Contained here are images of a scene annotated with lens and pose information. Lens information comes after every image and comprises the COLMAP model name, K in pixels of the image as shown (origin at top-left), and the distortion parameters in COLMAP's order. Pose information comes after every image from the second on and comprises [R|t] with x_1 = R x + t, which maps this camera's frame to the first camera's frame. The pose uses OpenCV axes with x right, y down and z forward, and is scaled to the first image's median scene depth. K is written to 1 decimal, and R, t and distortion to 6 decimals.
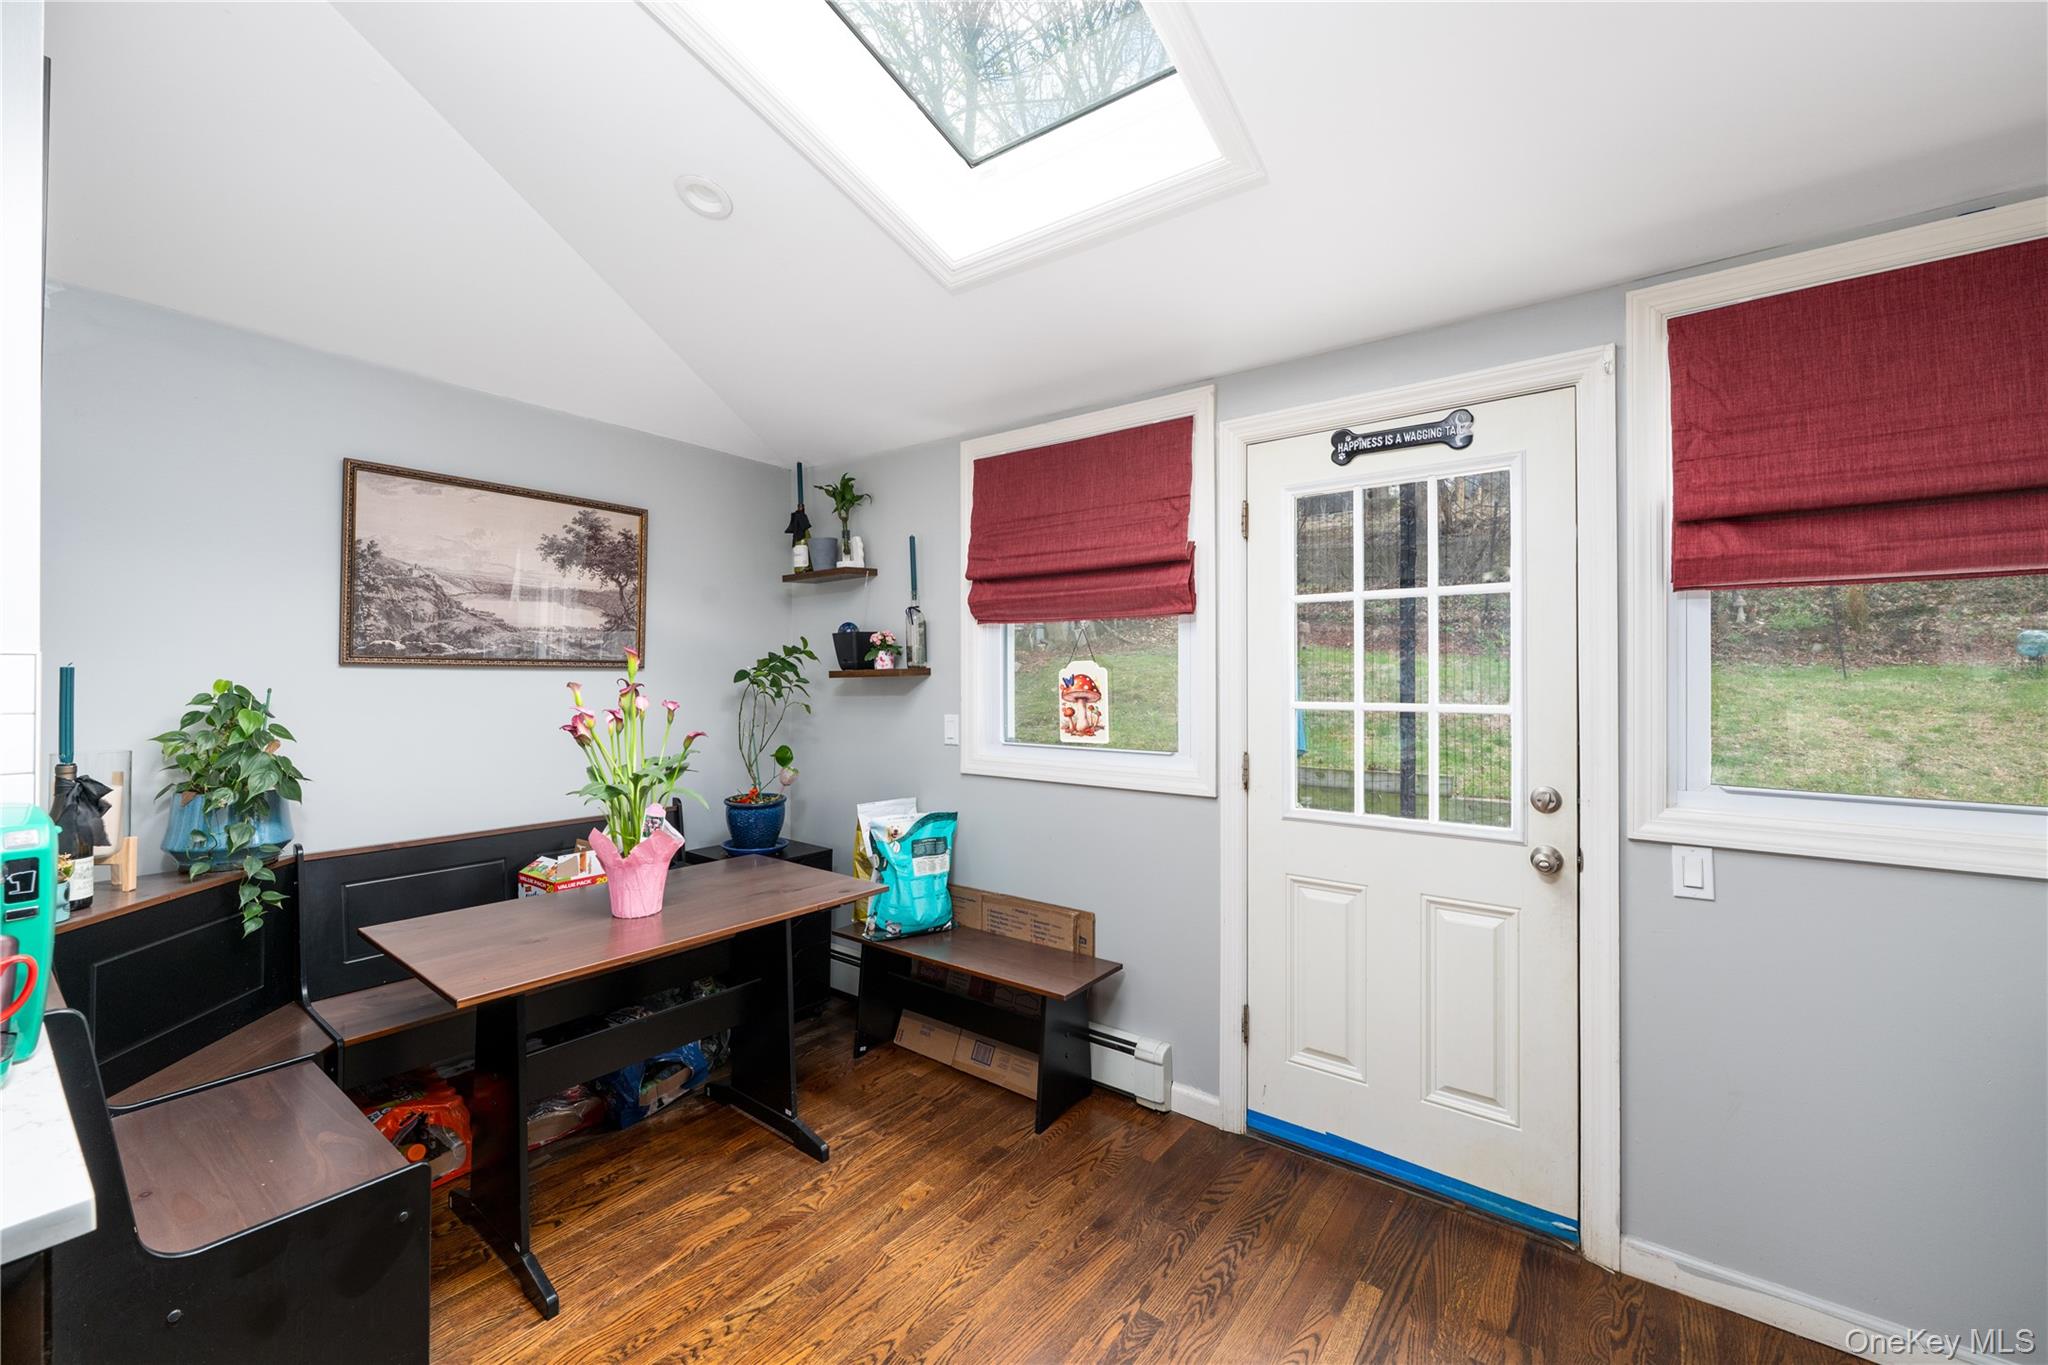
lens RADIAL K [[813.5, 0, 1022.1], [0, 813.5, 667.8], [0, 0, 1]] dist [-0.004383, -0.000174]
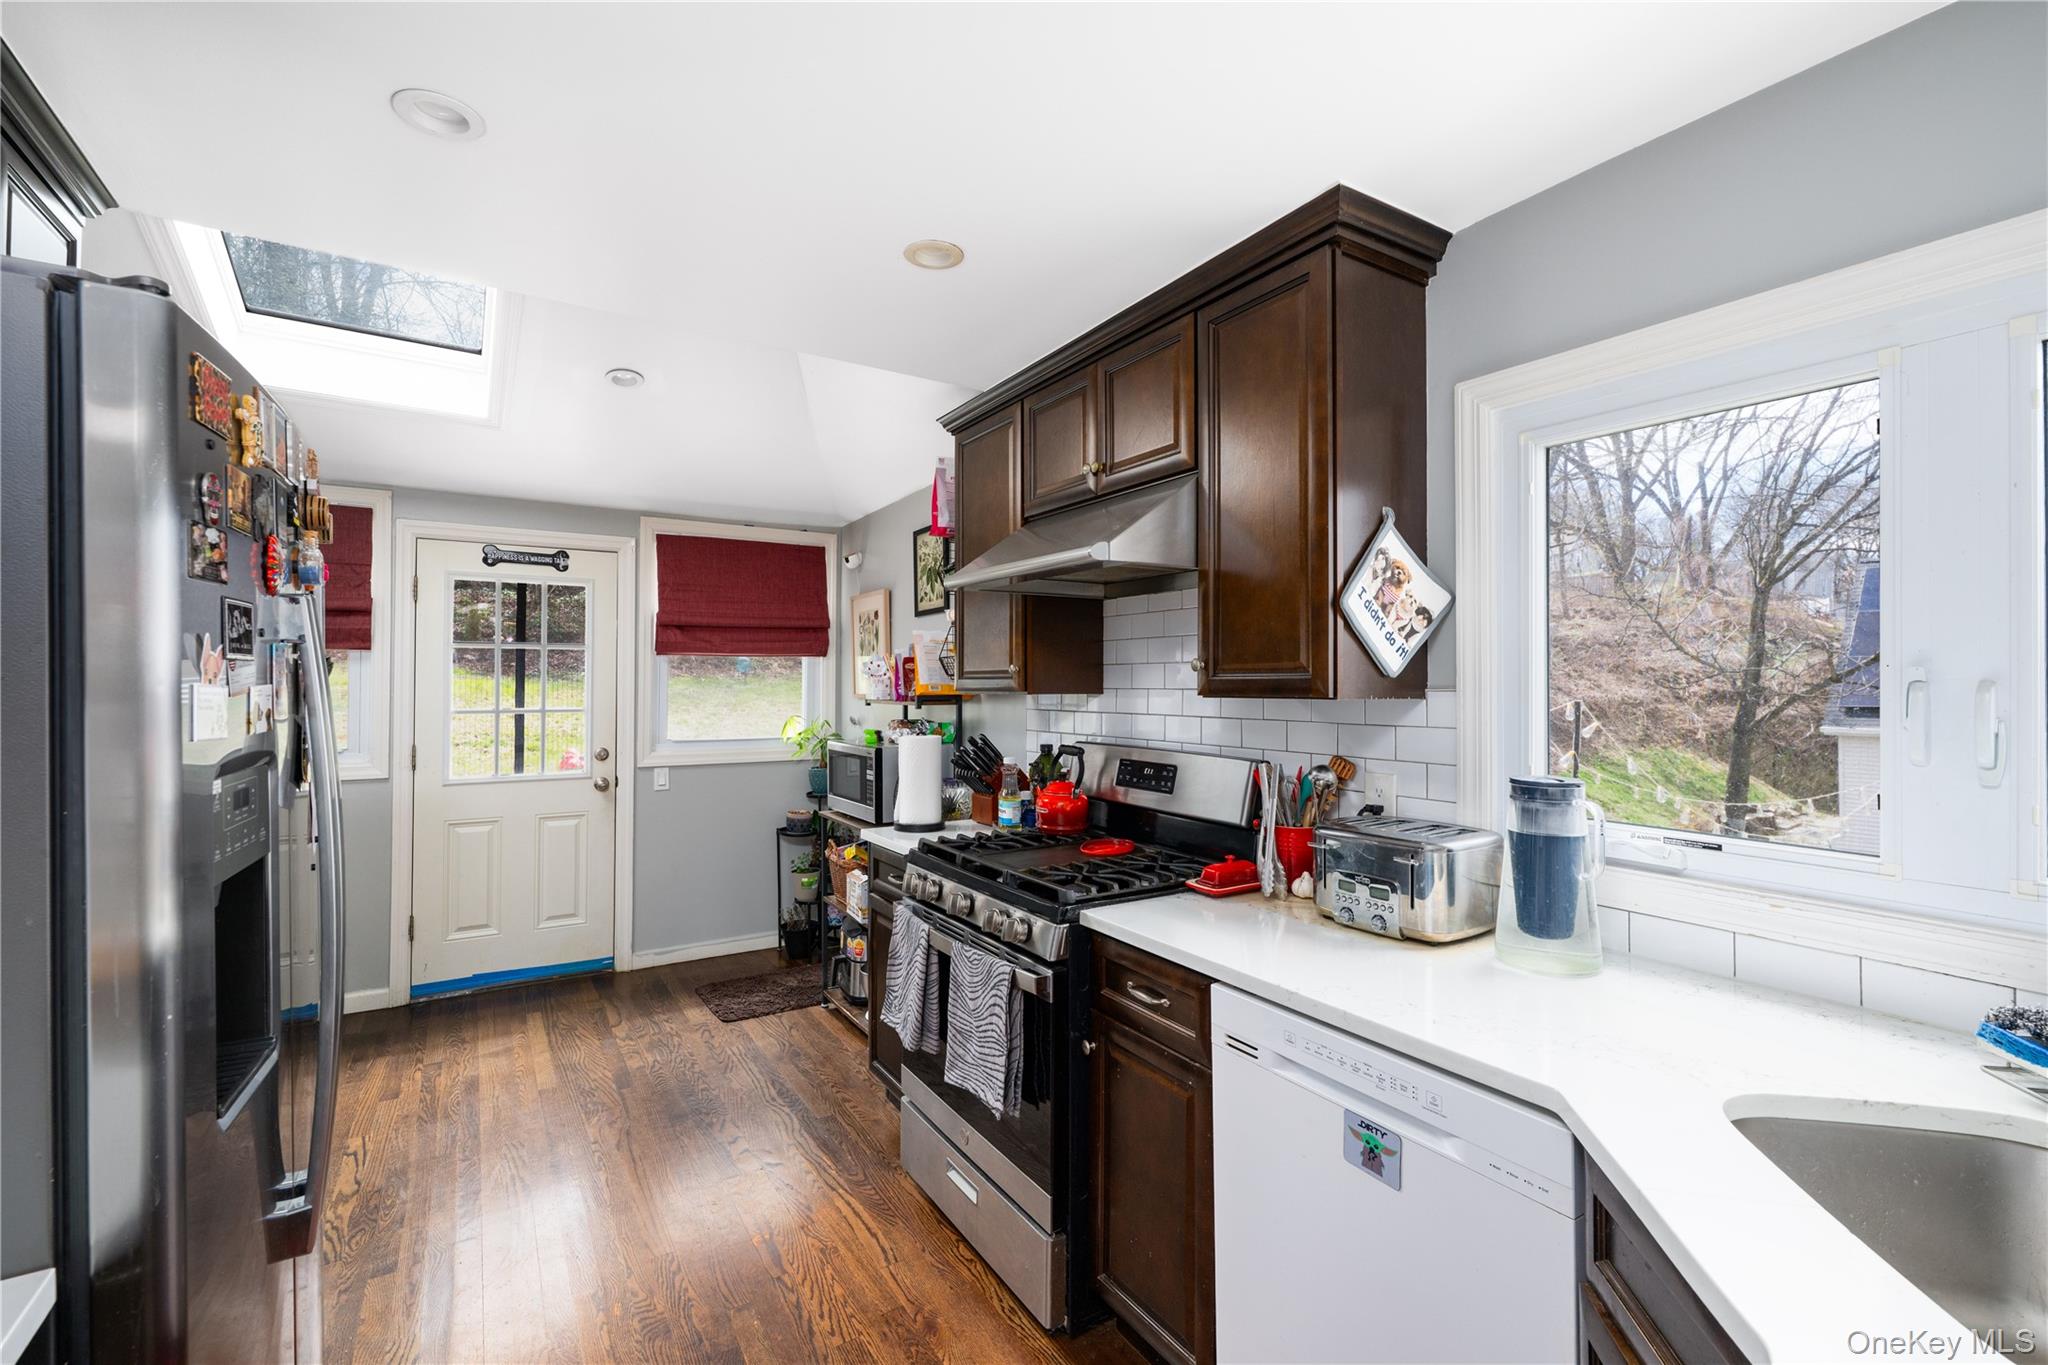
lens RADIAL K [[886.4, 0, 1022.9], [0, 886.4, 674.3], [0, 0, 1]] dist [-0.002193, -0.000064]
pose [[0.355510, 0.007083, 0.934645, -0.988008], [-0.010957, 0.999934, -0.003410, -0.037732], [-0.934608, -0.009029, 0.355565, -0.720211]]
